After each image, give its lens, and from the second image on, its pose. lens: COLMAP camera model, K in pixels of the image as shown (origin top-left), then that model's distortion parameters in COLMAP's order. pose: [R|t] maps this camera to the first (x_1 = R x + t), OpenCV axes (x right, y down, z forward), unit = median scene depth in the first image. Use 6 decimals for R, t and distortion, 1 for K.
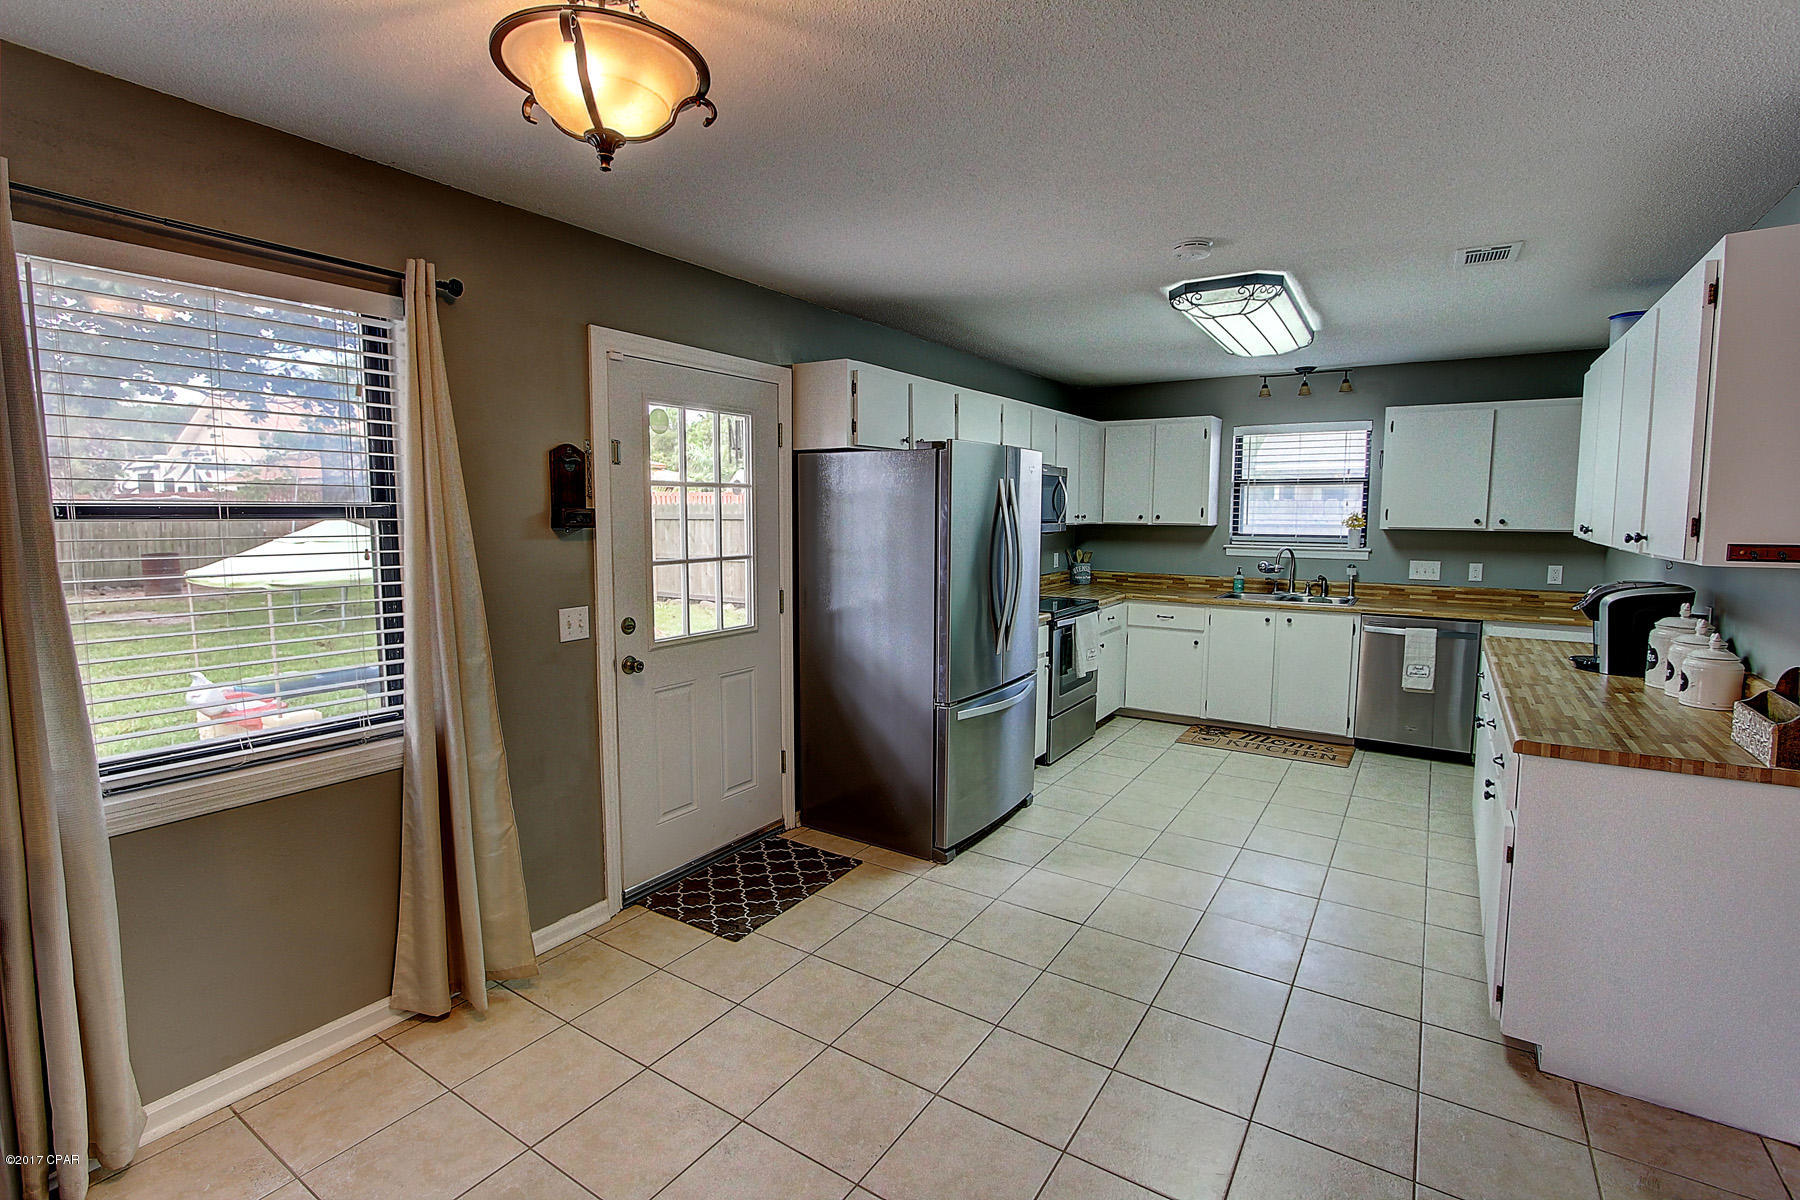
lens RADIAL K [[821.2, 0, 895.1], [0, 821.2, 583.9], [0, 0, 1]] dist [0.000299, -0.000394]
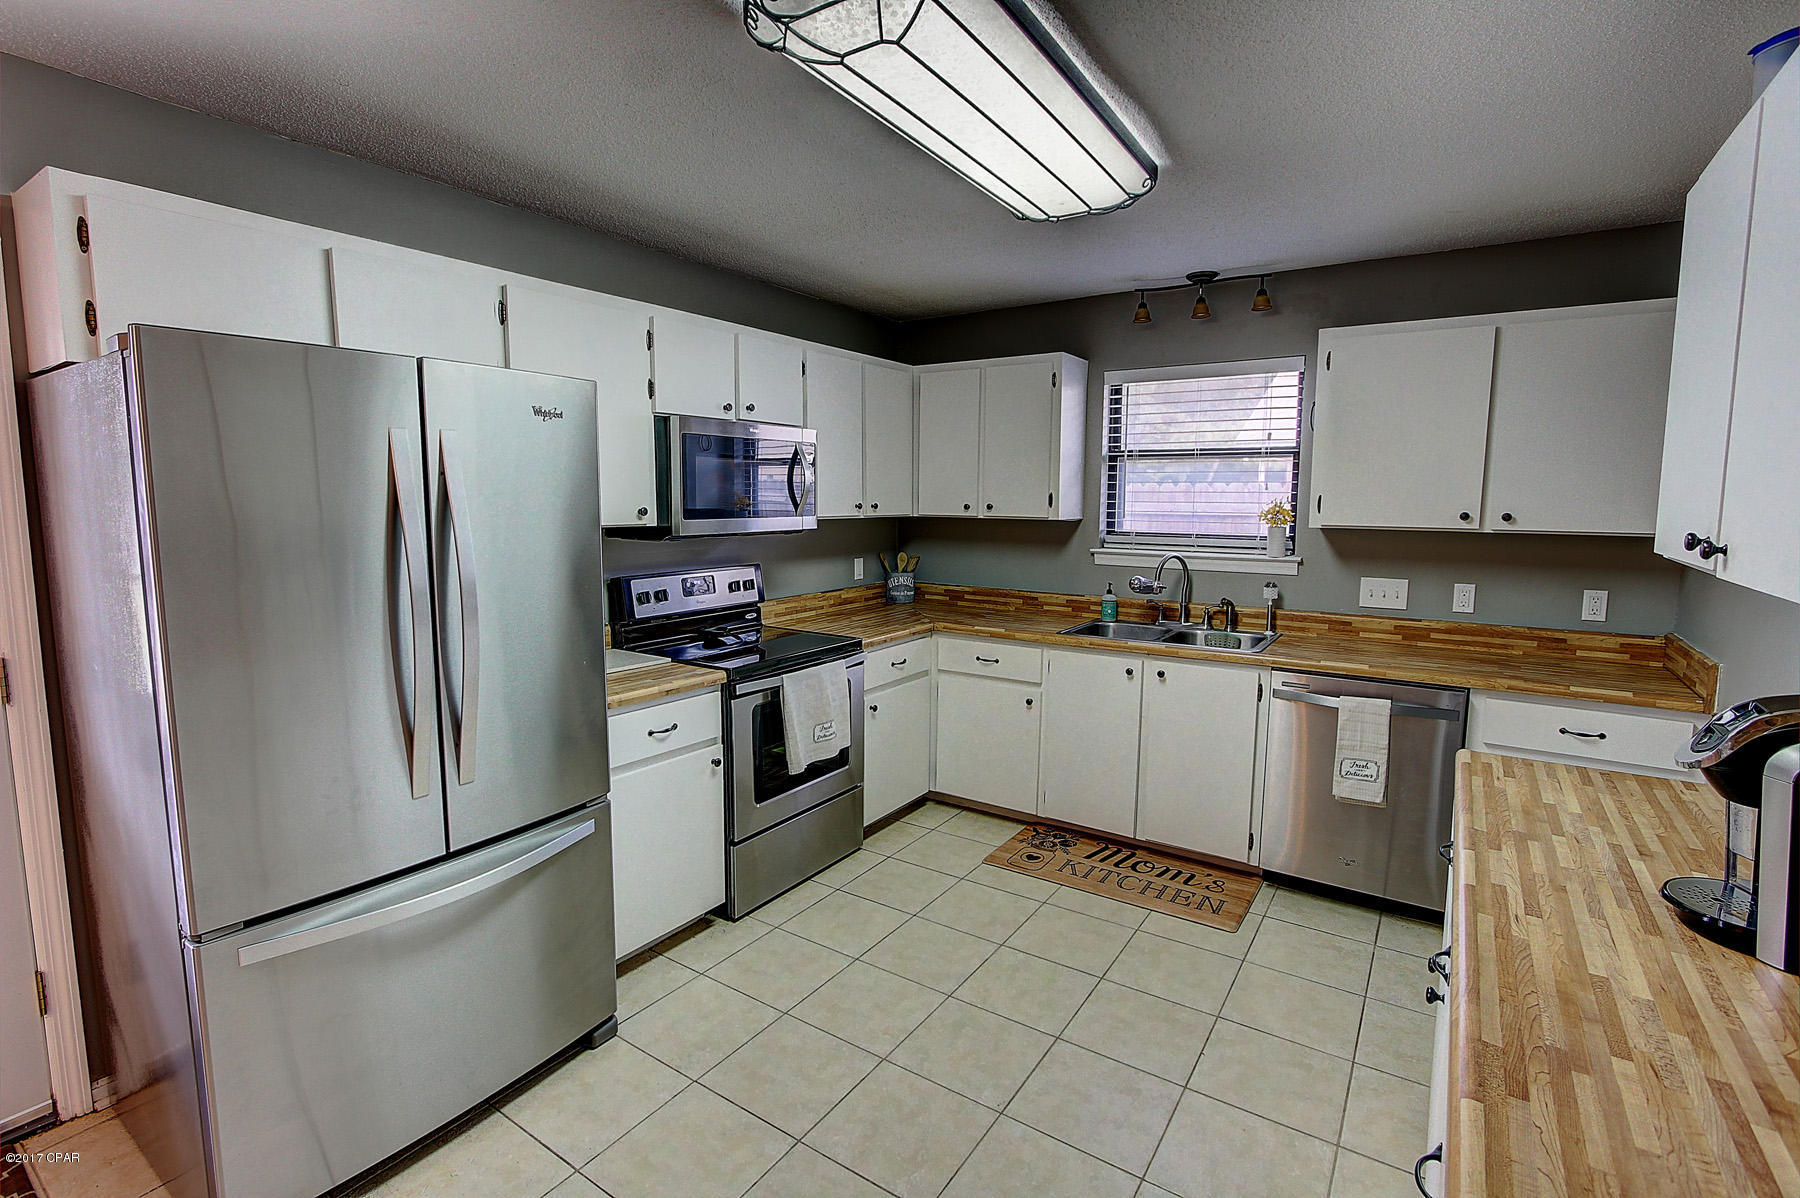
lens RADIAL K [[821.5, 0, 880.5], [0, 821.5, 583.8], [0, 0, 1]] dist [-0.013830, 0.000370]
pose [[0.999633, 0.004399, -0.026716, 0.268568], [-0.003995, 0.999877, 0.015187, -0.030774], [0.026780, -0.015075, 0.999528, 0.353788]]
